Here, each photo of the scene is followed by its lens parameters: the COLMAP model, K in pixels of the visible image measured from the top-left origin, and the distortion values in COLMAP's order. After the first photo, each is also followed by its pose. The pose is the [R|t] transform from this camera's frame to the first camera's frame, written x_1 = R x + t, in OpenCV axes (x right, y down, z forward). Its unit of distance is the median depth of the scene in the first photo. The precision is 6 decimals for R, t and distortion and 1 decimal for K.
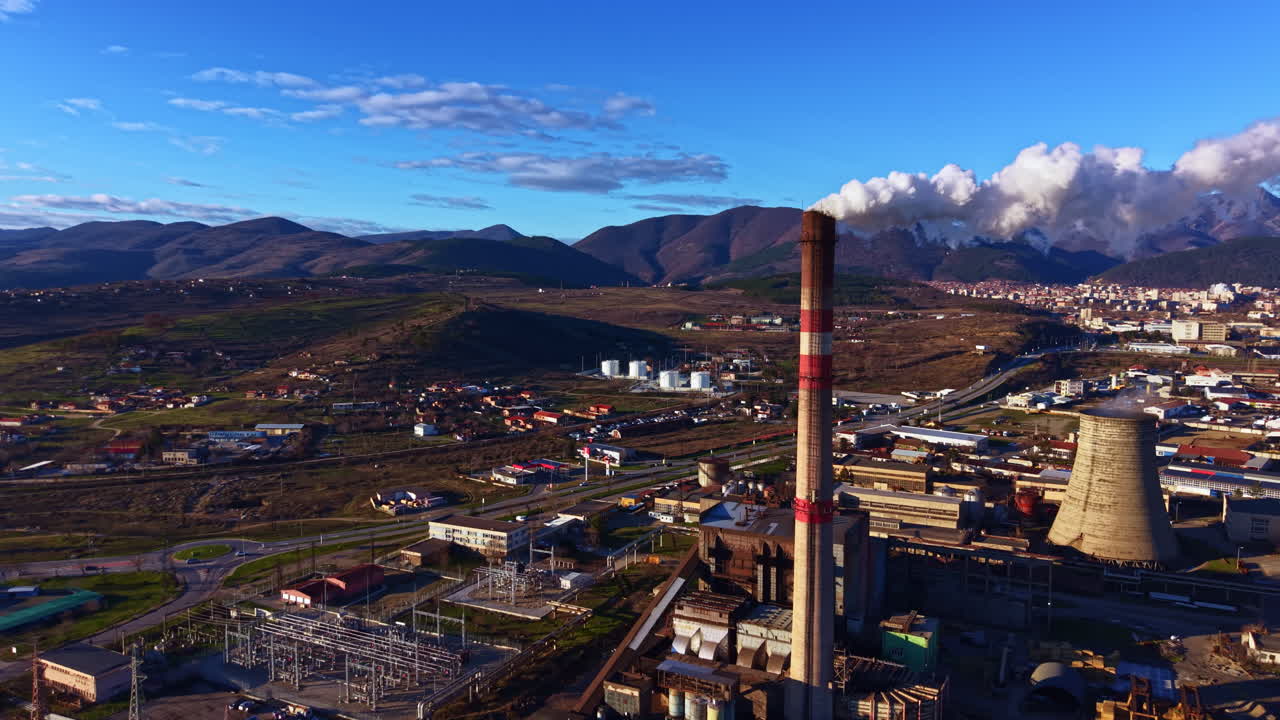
lens RADIAL K [[912.6, 0, 635.9], [0, 912.6, 359.4], [0, 0, 1]] dist [0.040057, -0.049583]
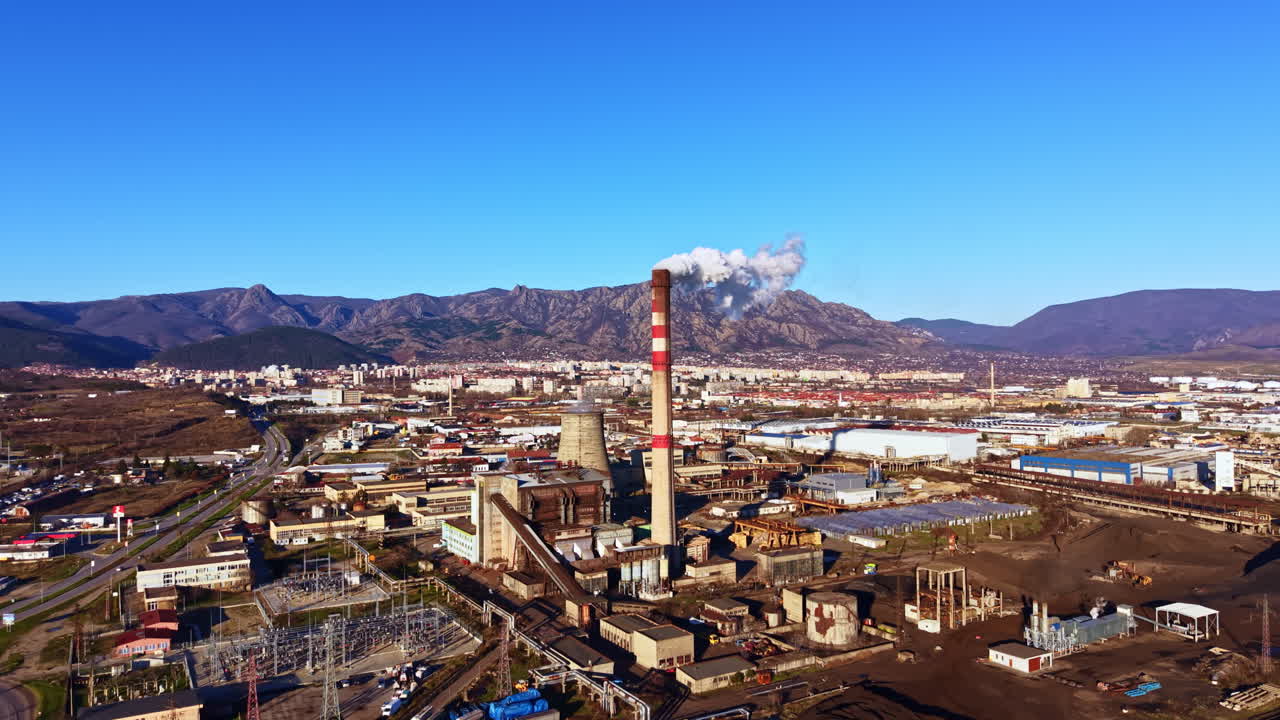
lens RADIAL K [[912.6, 0, 644.8], [0, 912.6, 368.9], [0, 0, 1]] dist [0.040057, -0.049583]
pose [[0.529875, -0.010875, 0.848006, -0.429279], [0.084385, 0.995632, -0.039960, 0.032494], [-0.843867, 0.092733, 0.528478, 0.042715]]
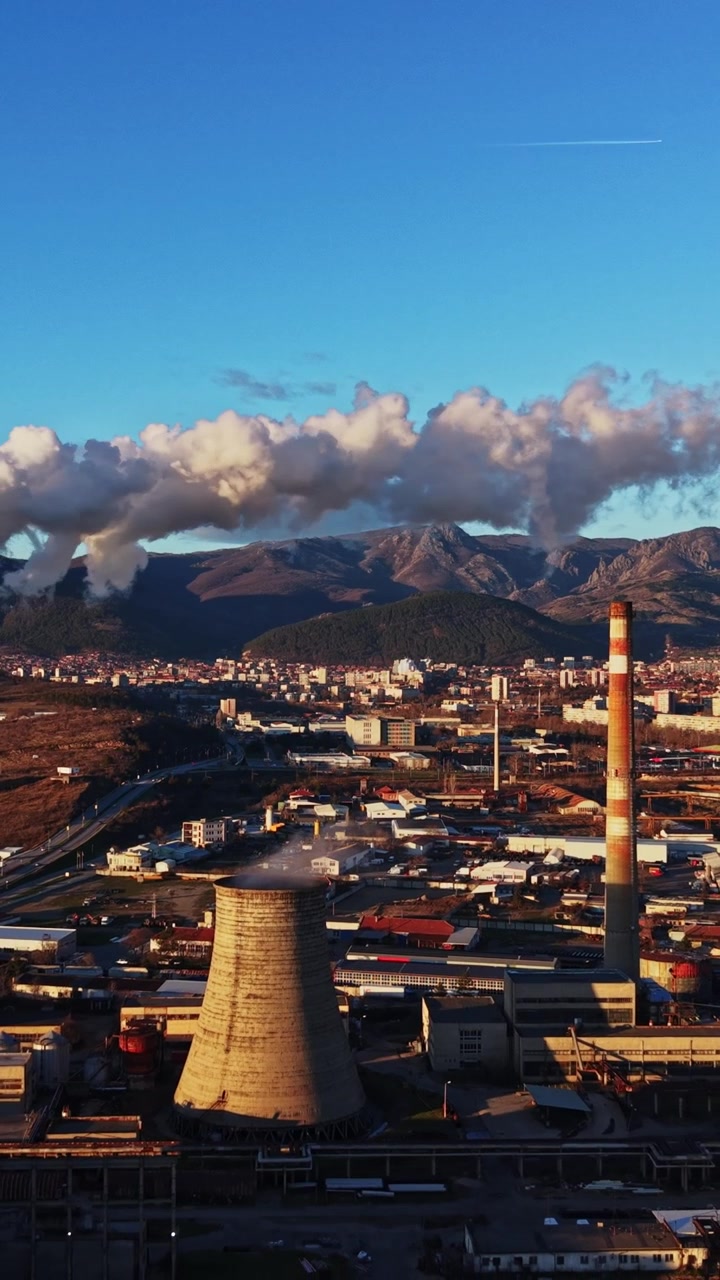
lens RADIAL K [[1617.1, 0, 369.5], [0, 1617.1, 647.7], [0, 0, 1]] dist [0.066122, 0.000000]
pose [[0.856864, 0.005253, 0.515517, 0.014073], [0.039916, 0.996271, -0.076497, -0.006420], [-0.513996, 0.086124, 0.853458, 0.019682]]
